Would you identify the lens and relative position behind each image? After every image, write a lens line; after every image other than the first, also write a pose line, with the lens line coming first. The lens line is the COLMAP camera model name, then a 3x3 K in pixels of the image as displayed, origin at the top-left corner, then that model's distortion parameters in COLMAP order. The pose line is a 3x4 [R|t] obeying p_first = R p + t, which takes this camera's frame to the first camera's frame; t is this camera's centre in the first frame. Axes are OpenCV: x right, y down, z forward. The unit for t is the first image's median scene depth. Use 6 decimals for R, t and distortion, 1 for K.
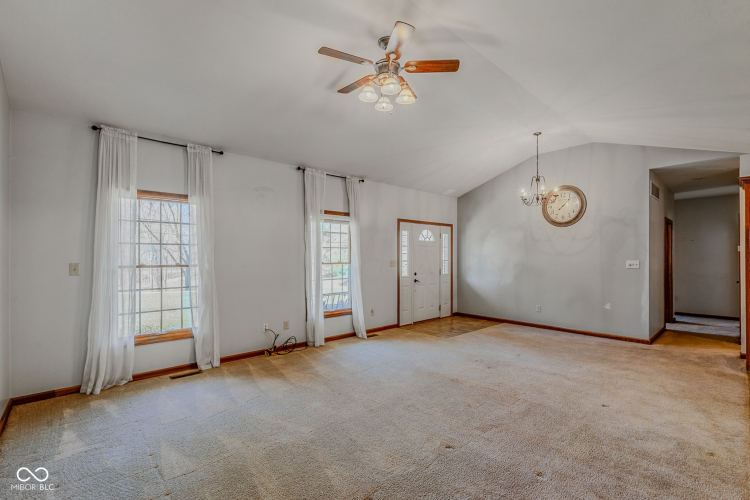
lens RADIAL K [[332.2, 0, 370.0], [0, 332.2, 252.9], [0, 0, 1]] dist [0.006587, -0.000636]
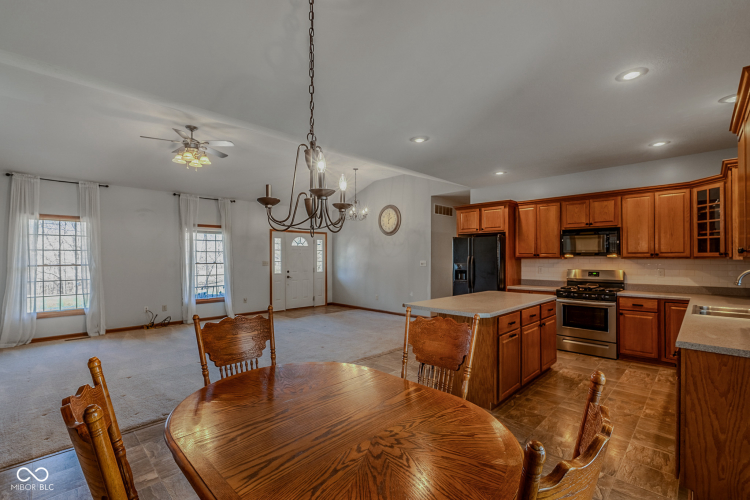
lens RADIAL K [[332.2, 0, 357.9], [0, 332.2, 255.1], [0, 0, 1]] dist [0.006587, -0.000636]
pose [[0.999039, -0.002742, 0.043739, 0.471334], [0.002639, 0.999994, 0.002394, -0.004021], [-0.043746, -0.002276, 0.999040, -0.398851]]
